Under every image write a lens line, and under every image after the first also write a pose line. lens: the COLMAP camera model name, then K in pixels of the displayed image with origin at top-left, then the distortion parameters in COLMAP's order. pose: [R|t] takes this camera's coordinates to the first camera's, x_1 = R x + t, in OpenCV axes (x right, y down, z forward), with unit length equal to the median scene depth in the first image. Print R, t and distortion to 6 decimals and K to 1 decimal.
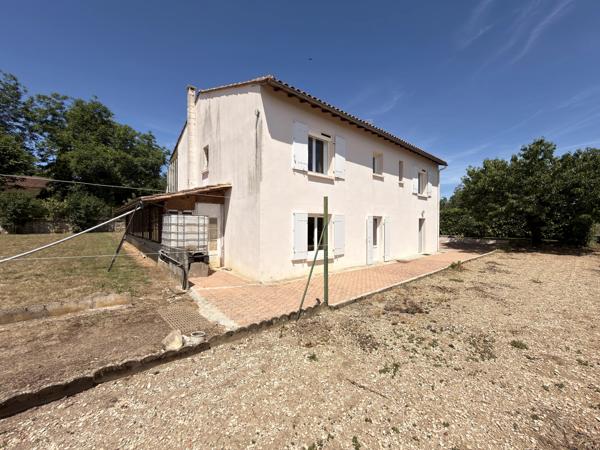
lens RADIAL K [[238.7, 0, 300.8], [0, 238.7, 227.0], [0, 0, 1]] dist [0.001181, 0.000157]
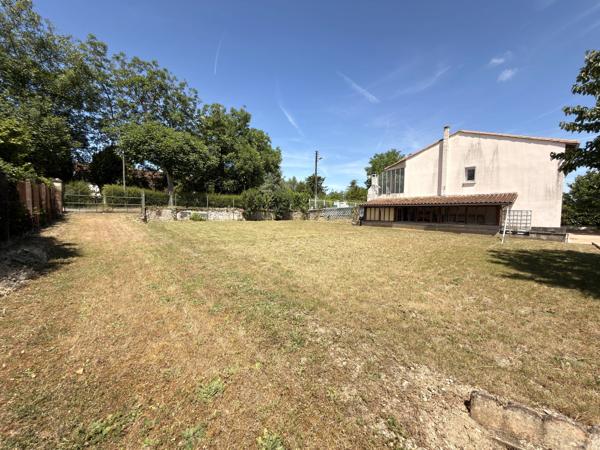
lens RADIAL K [[238.7, 0, 300.8], [0, 238.7, 227.0], [0, 0, 1]] dist [0.001181, 0.000157]
pose [[0.998847, 0.004989, 0.047742, -0.670015], [-0.007097, 0.999002, 0.044100, 0.002353], [-0.047475, -0.044388, 0.997886, -0.237407]]
